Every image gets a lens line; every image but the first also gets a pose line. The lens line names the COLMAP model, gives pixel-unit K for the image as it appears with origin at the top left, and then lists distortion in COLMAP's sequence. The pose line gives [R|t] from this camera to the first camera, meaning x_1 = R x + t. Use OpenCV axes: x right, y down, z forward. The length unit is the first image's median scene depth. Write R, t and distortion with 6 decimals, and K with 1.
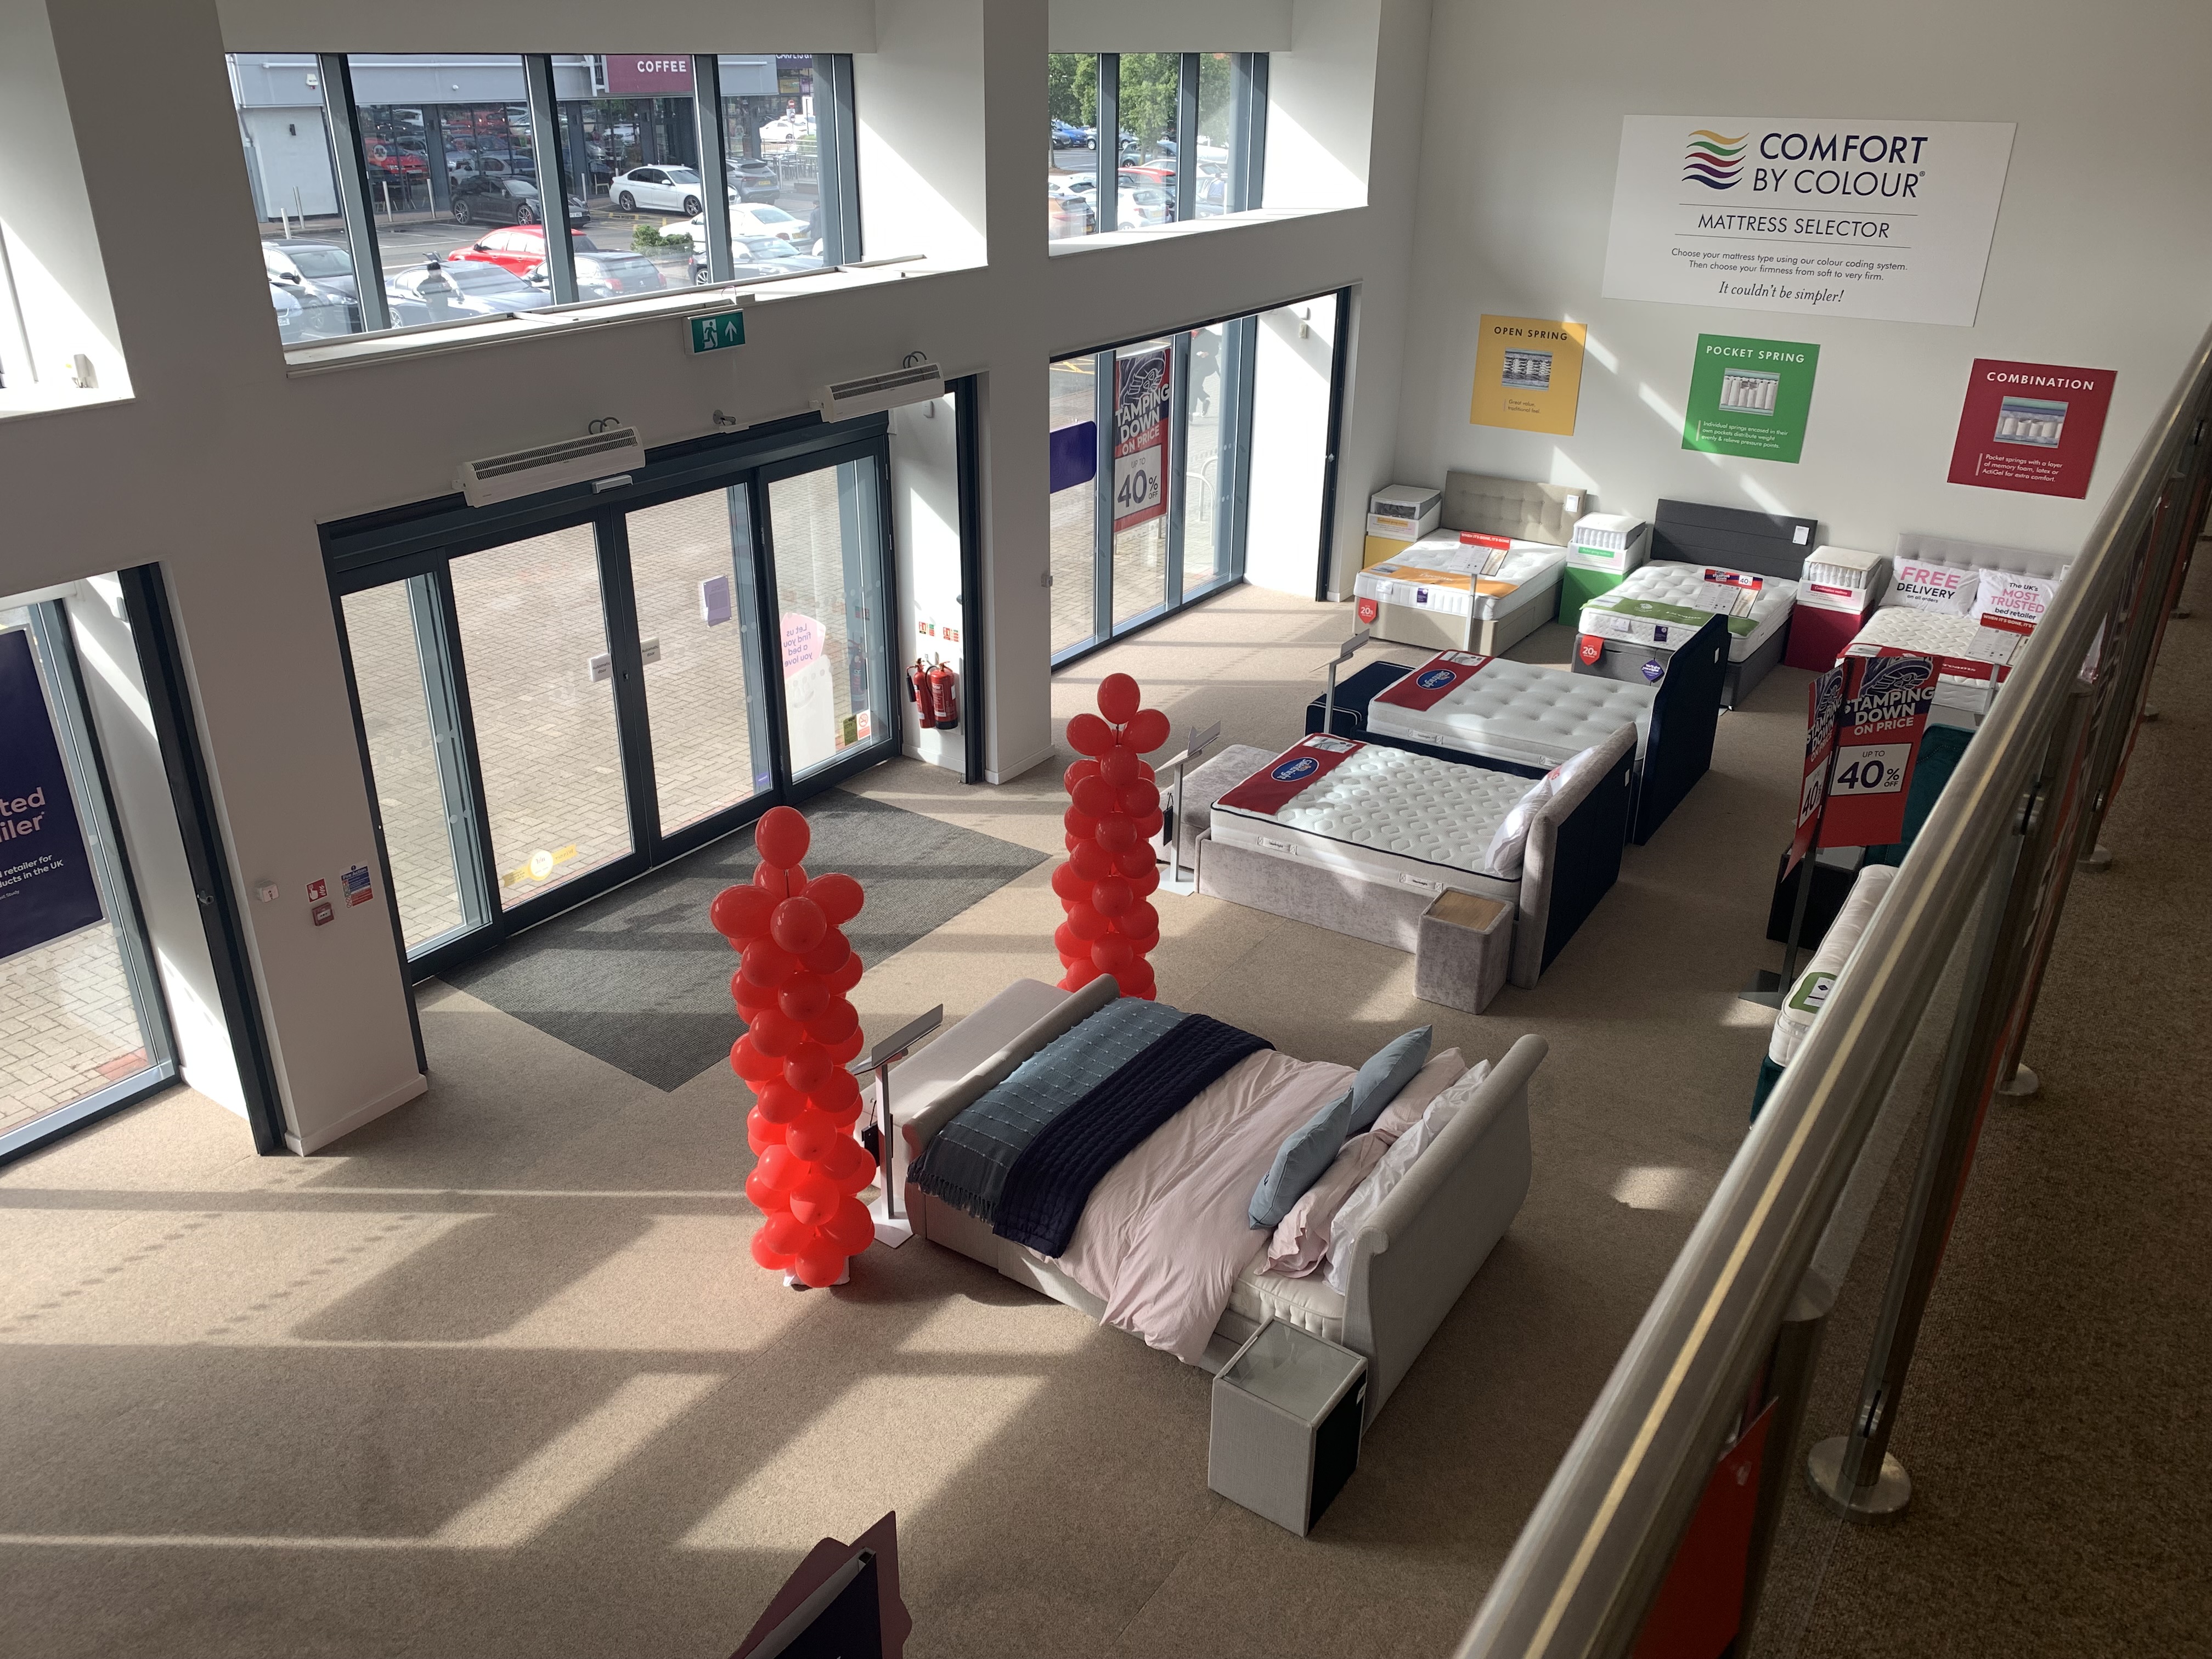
lens RADIAL K [[1685.4, 0, 1077.4], [0, 1685.4, 829.3], [0, 0, 1]] dist [0.178195, -0.472095]
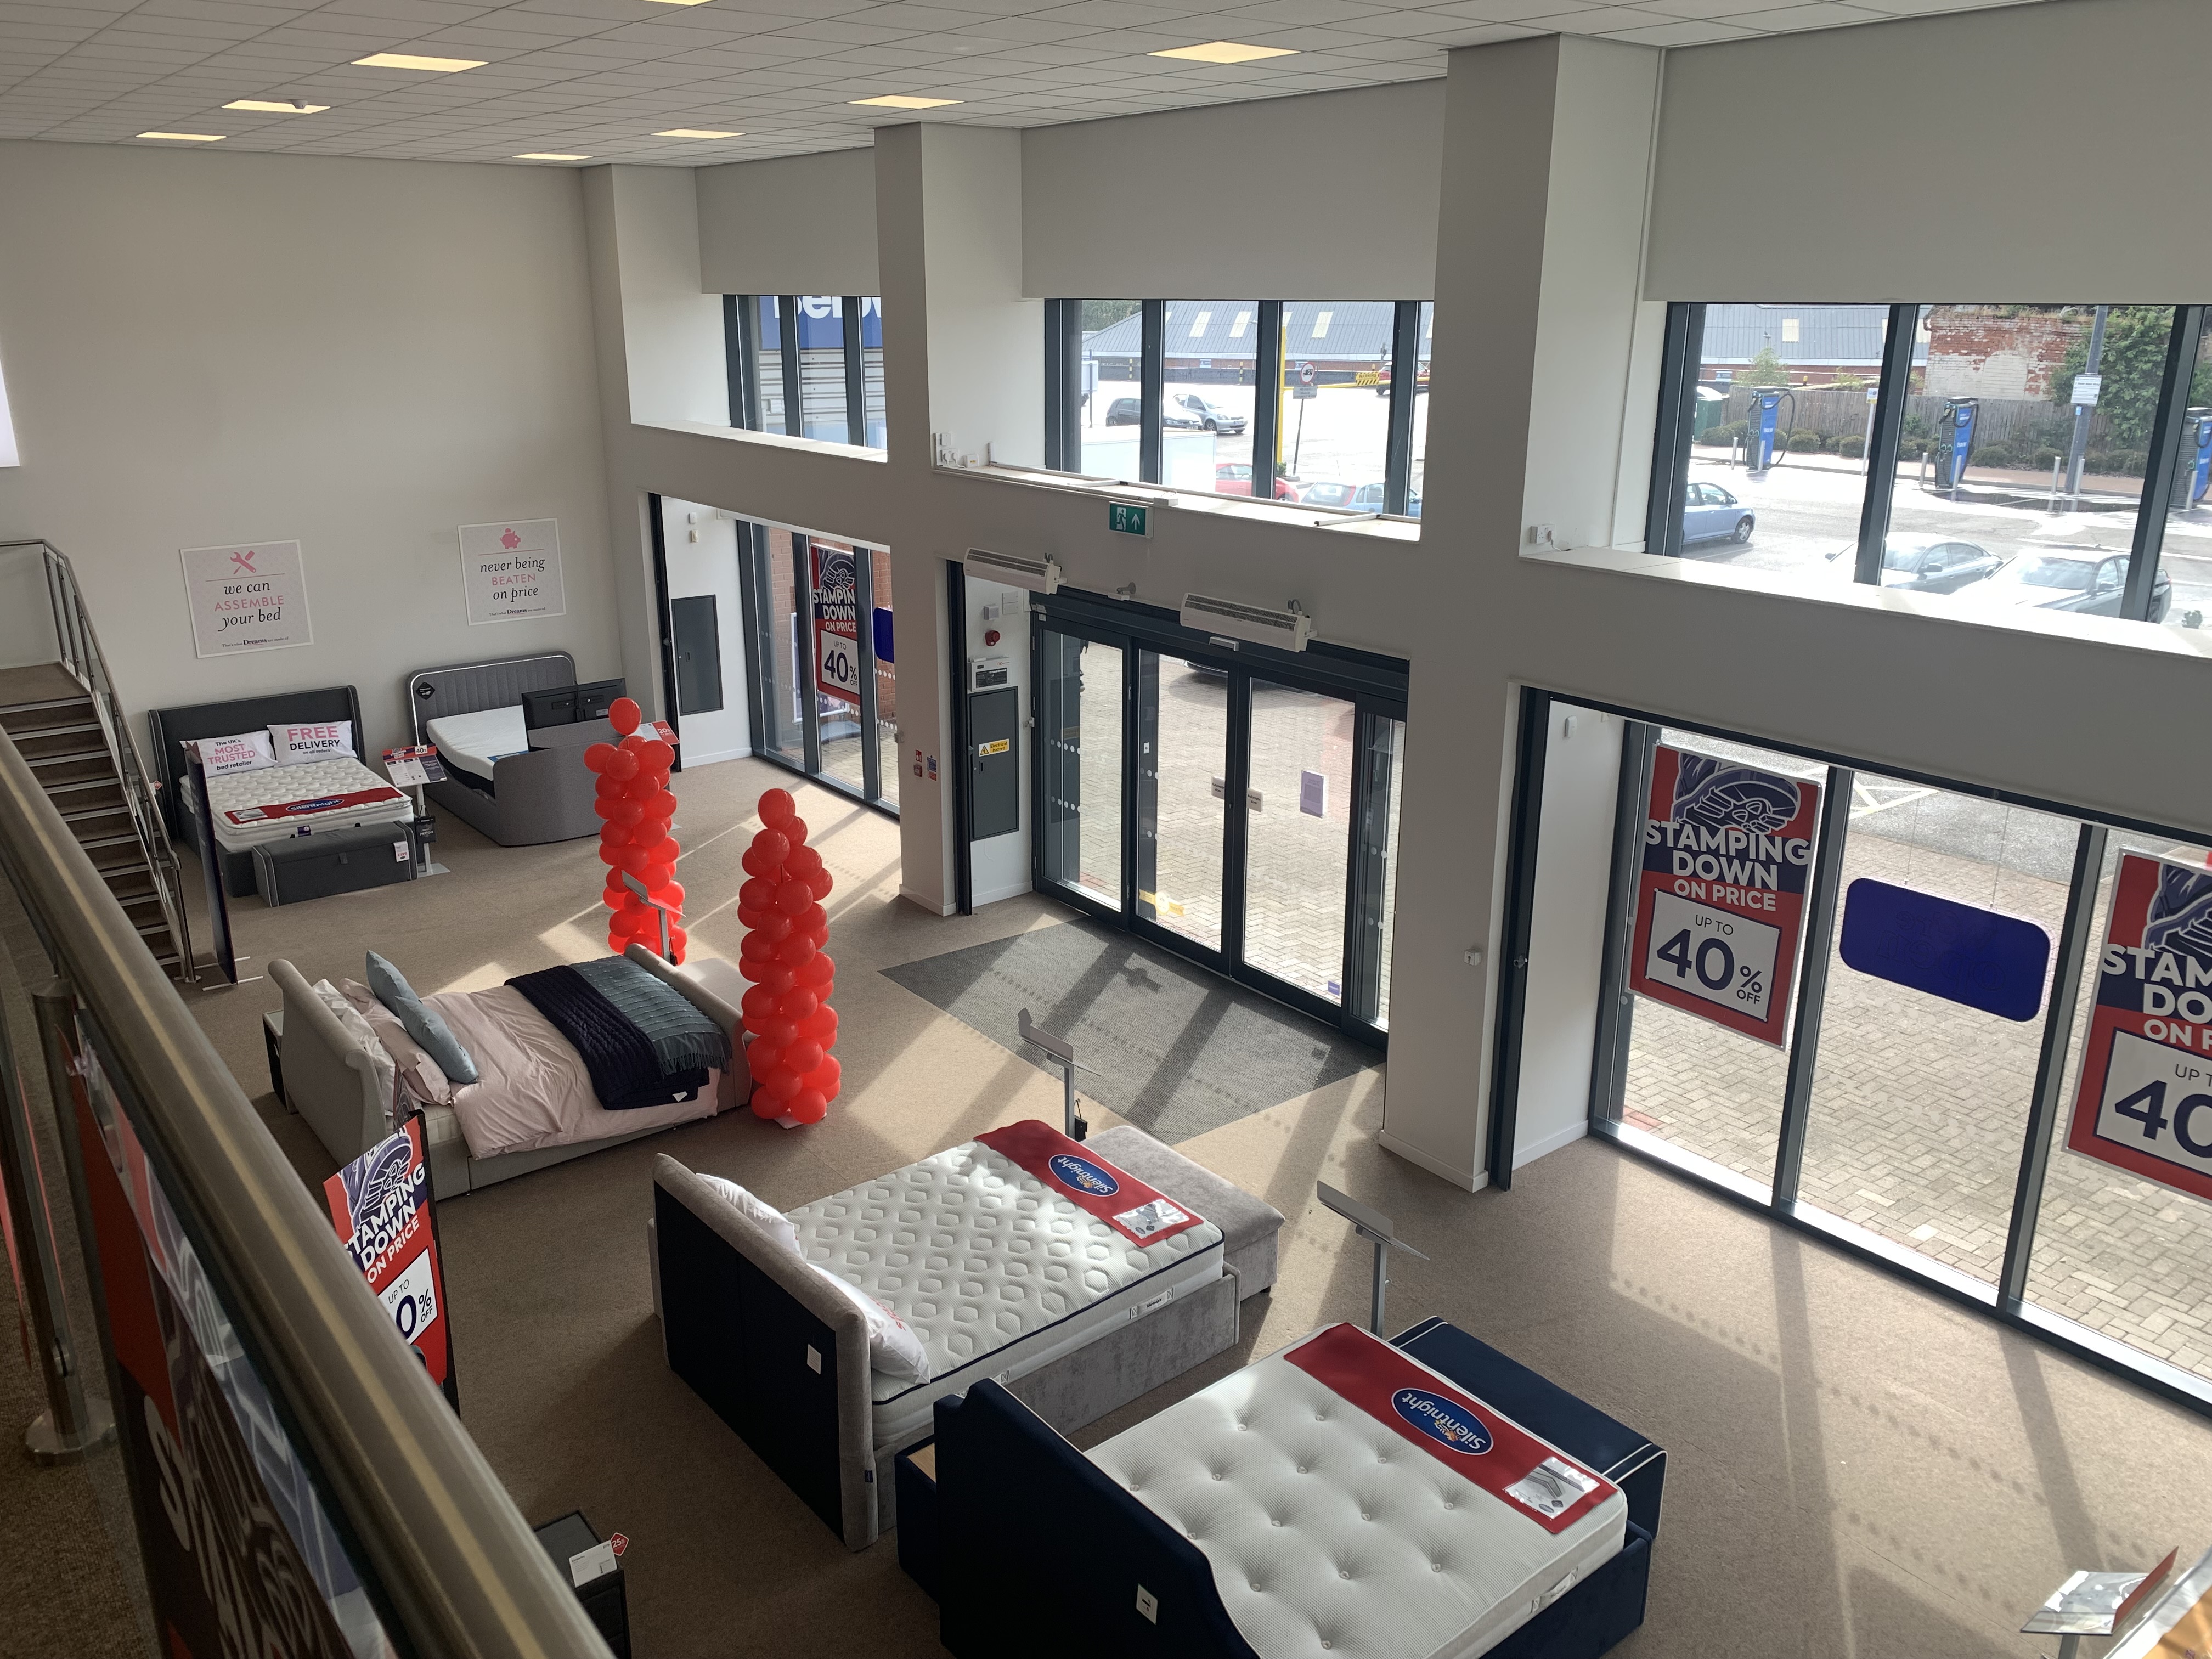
lens RADIAL K [[1685.4, 0, 1077.4], [0, 1685.4, 829.3], [0, 0, 1]] dist [0.178195, -0.472095]
pose [[-0.310148, 0.288573, -0.905834, 0.838738], [-0.398326, 0.825708, 0.399429, -0.506717], [0.863218, 0.484699, -0.141145, 1.098225]]
